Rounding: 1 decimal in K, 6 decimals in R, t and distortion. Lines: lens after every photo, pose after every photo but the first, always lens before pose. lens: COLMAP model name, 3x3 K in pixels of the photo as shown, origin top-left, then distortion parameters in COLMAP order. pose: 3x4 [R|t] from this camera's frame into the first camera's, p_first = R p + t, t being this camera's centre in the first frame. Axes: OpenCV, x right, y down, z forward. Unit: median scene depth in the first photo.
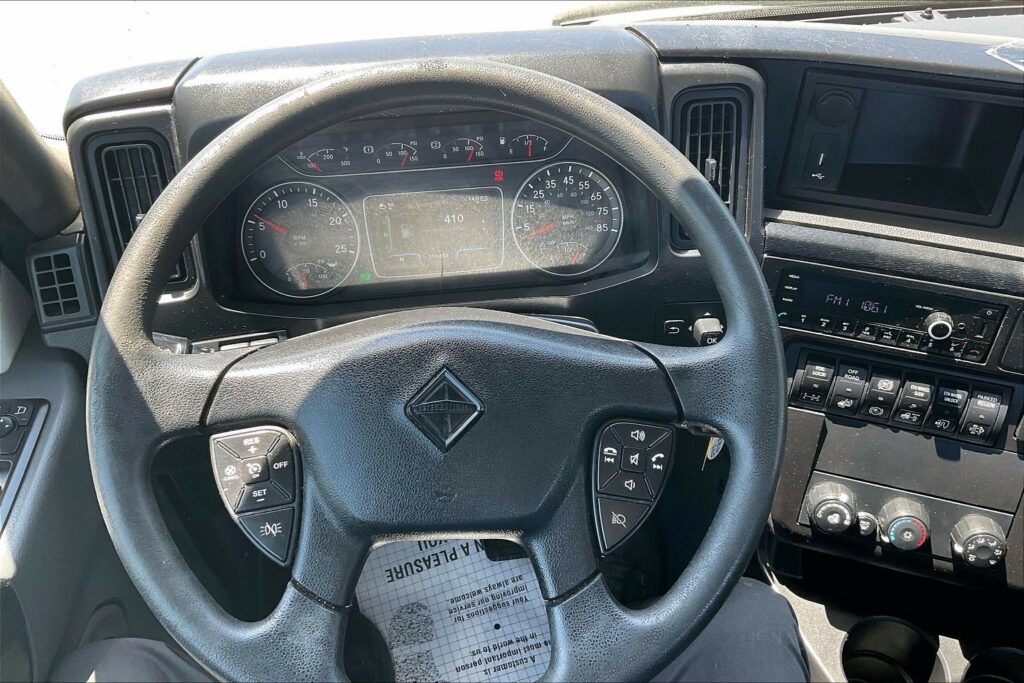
lens RADIAL K [[815.1, 0, 512.0], [0, 815.1, 341.5], [0, 0, 1]] dist [-0.002091, -0.010669]
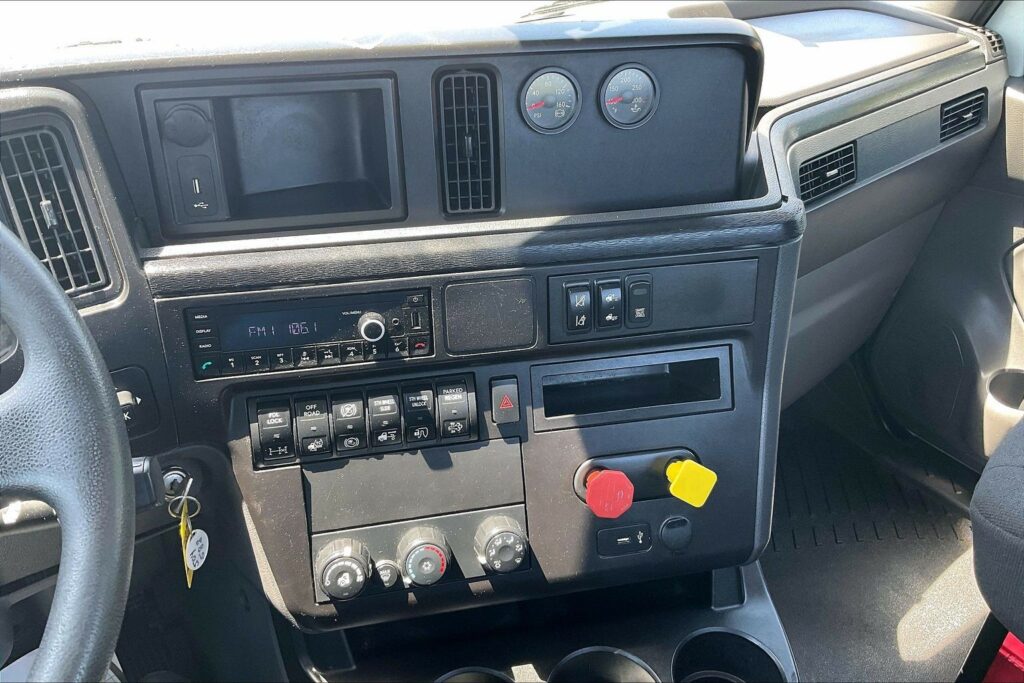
lens RADIAL K [[815.1, 0, 512.0], [0, 815.1, 341.5], [0, 0, 1]] dist [-0.002091, -0.010669]
pose [[0.866404, -0.245284, 0.434948, 0.247445], [0.325885, 0.937720, -0.120336, 0.149115], [-0.378343, 0.246002, 0.892379, 0.124958]]
